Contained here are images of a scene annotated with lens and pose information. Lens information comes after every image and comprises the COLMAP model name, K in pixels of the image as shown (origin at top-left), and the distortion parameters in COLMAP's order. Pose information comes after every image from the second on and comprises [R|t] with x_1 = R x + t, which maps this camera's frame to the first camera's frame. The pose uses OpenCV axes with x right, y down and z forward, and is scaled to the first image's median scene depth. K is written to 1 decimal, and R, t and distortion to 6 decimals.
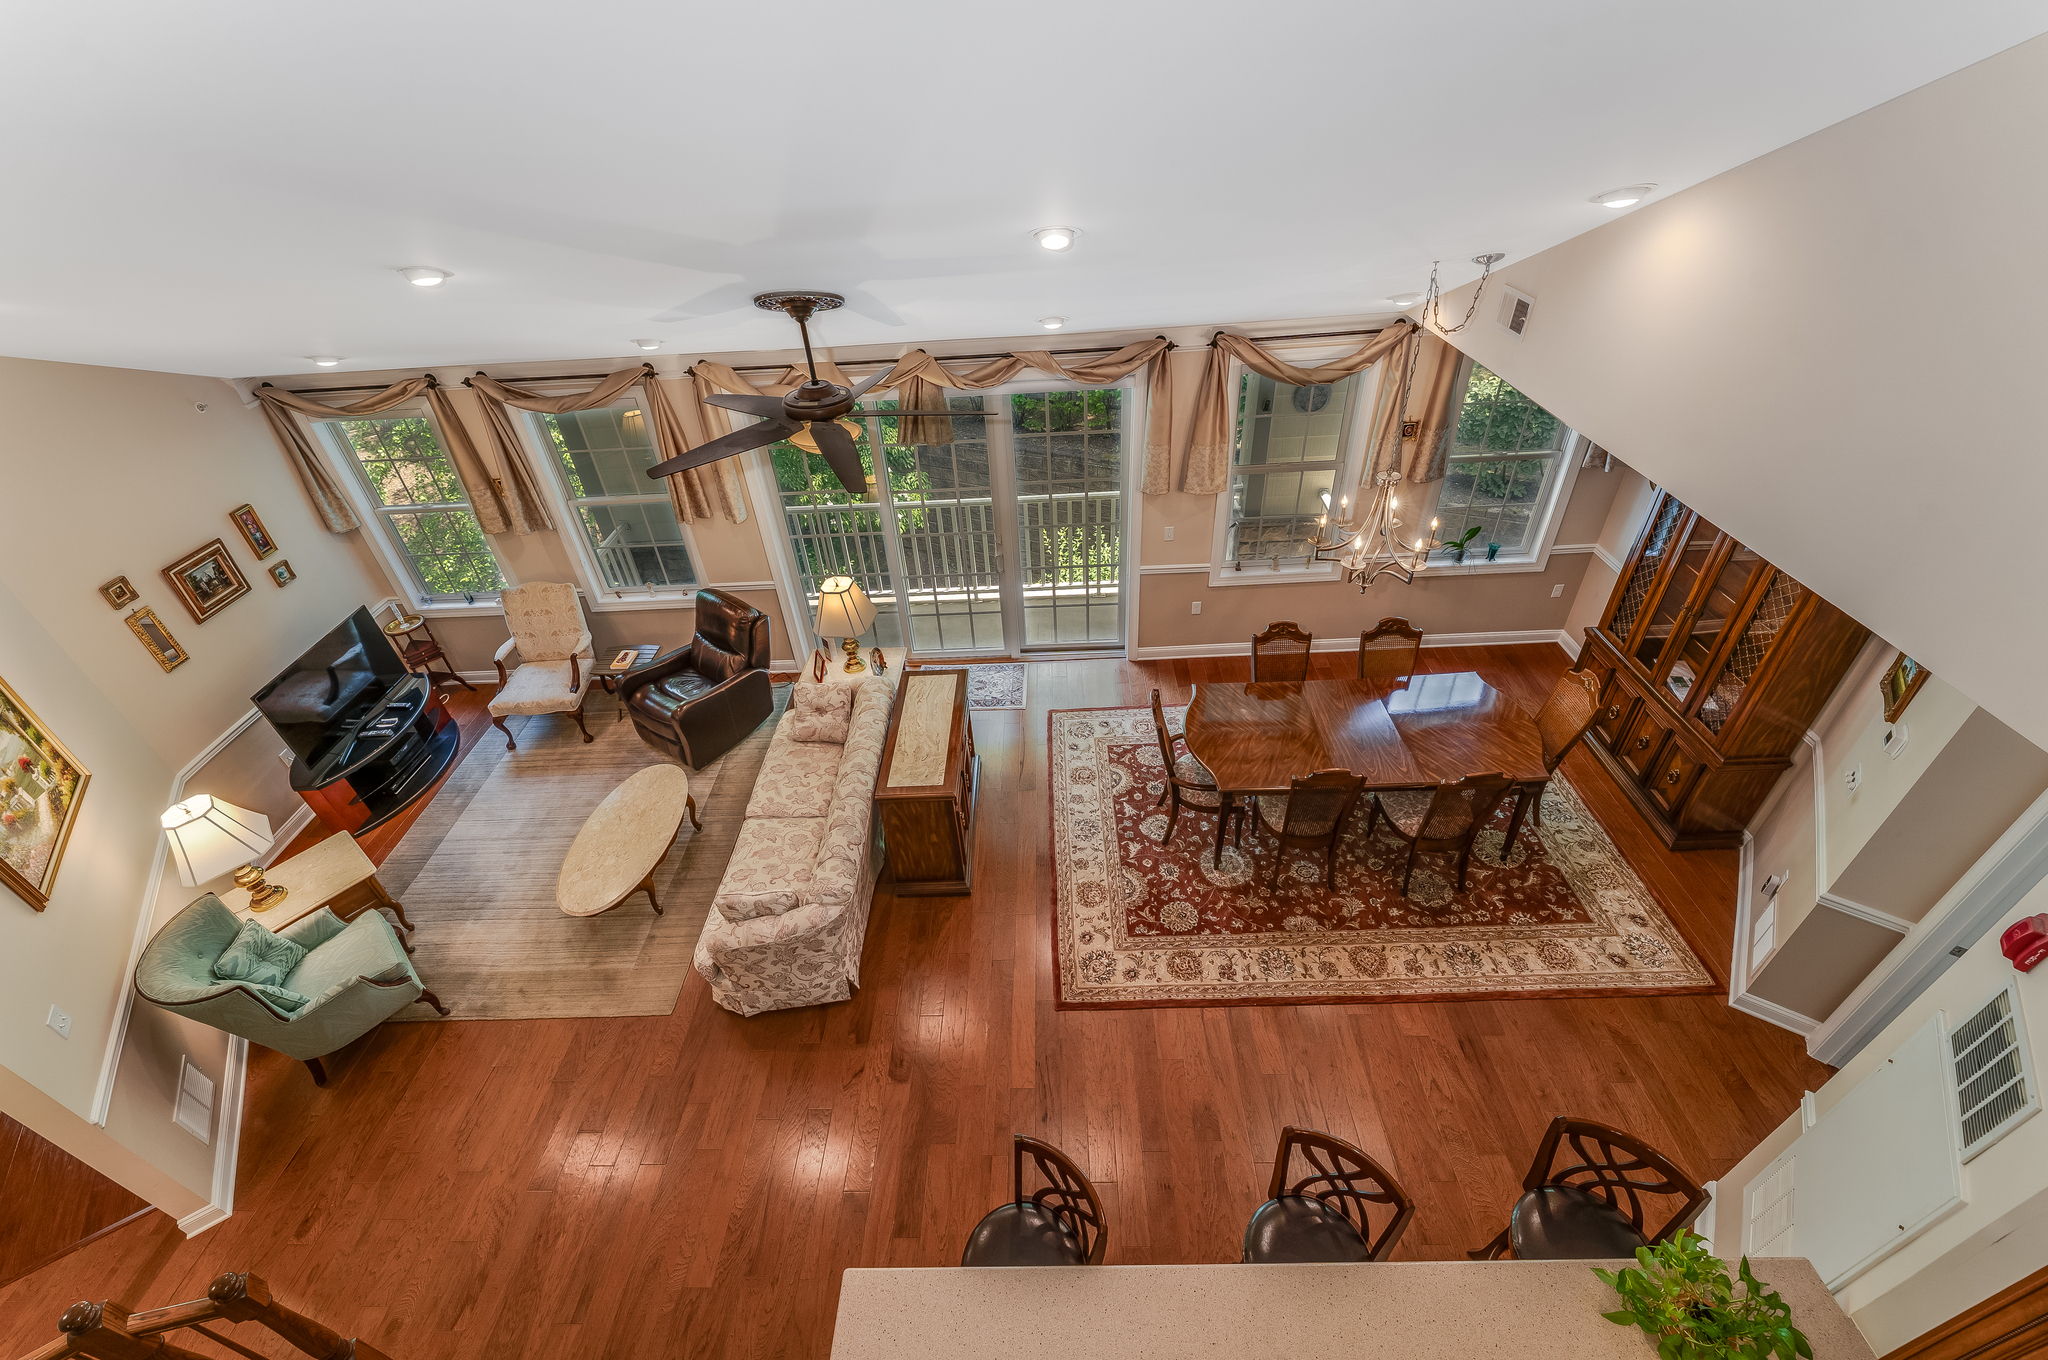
lens RADIAL K [[830.8, 0, 1009.9], [0, 830.8, 652.2], [0, 0, 1]] dist [-0.011400, -0.000356]
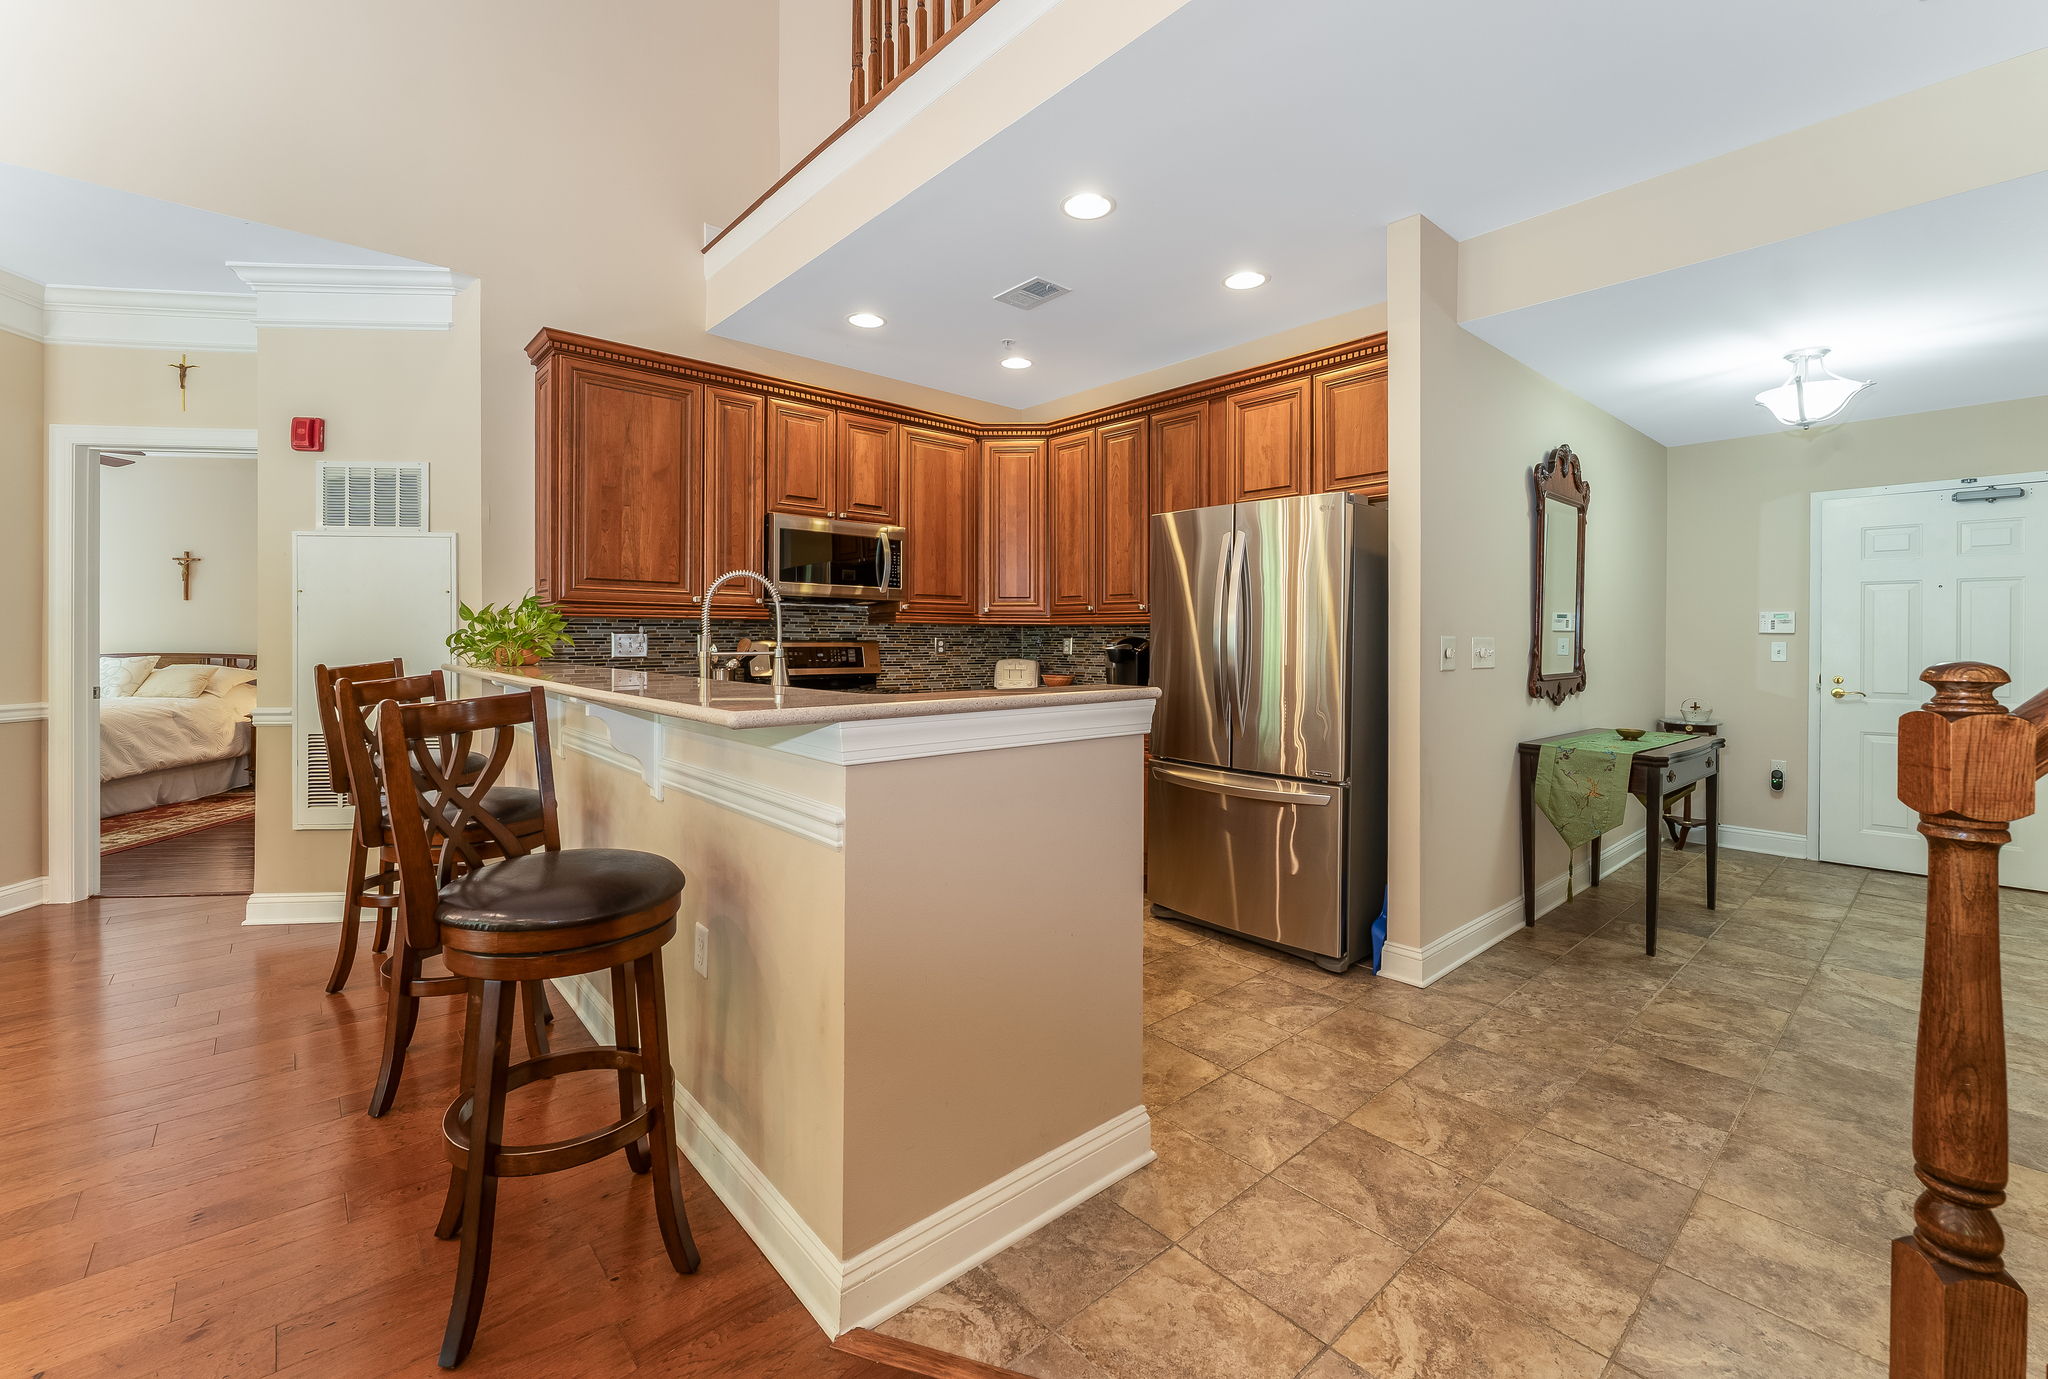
lens RADIAL K [[860.4, 0, 1036.6], [0, 860.4, 645.2], [0, 0, 1]] dist [-0.001725, -0.001358]
pose [[-0.681611, 0.059571, 0.729286, -0.381727], [0.463500, 0.806371, 0.367333, 0.330827], [-0.566193, 0.588402, -0.577243, 0.629461]]
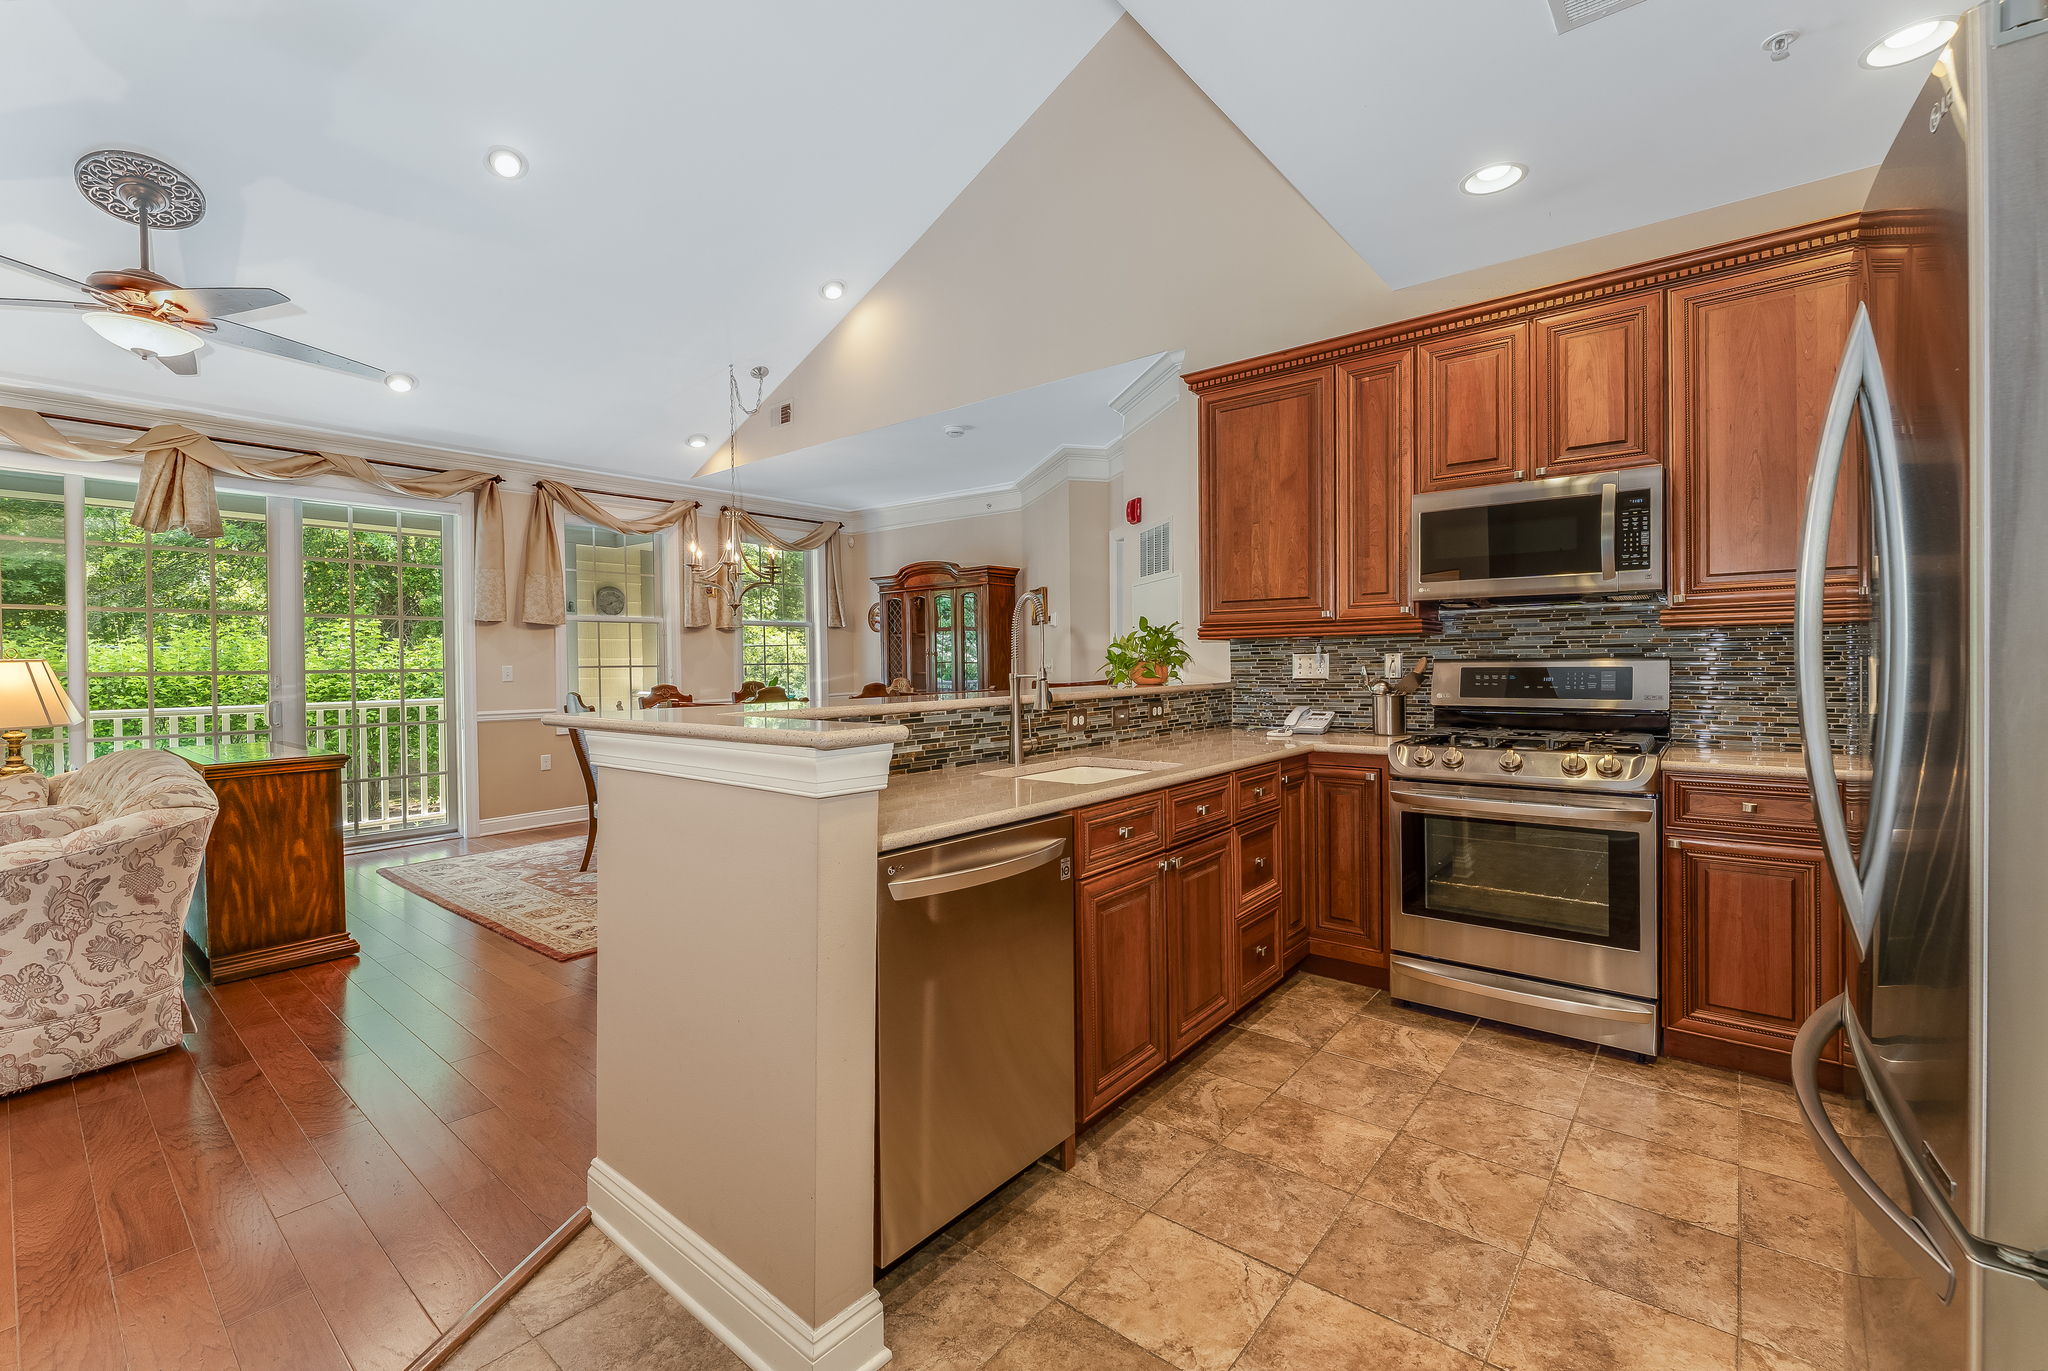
lens RADIAL K [[880.4, 0, 1014.5], [0, 880.4, 671.6], [0, 0, 1]] dist [-0.000273, -0.000924]
pose [[0.624991, 0.051829, 0.778910, -0.299993], [0.434319, 0.806015, -0.402127, 0.662652], [-0.648655, 0.589621, 0.481241, 0.164736]]
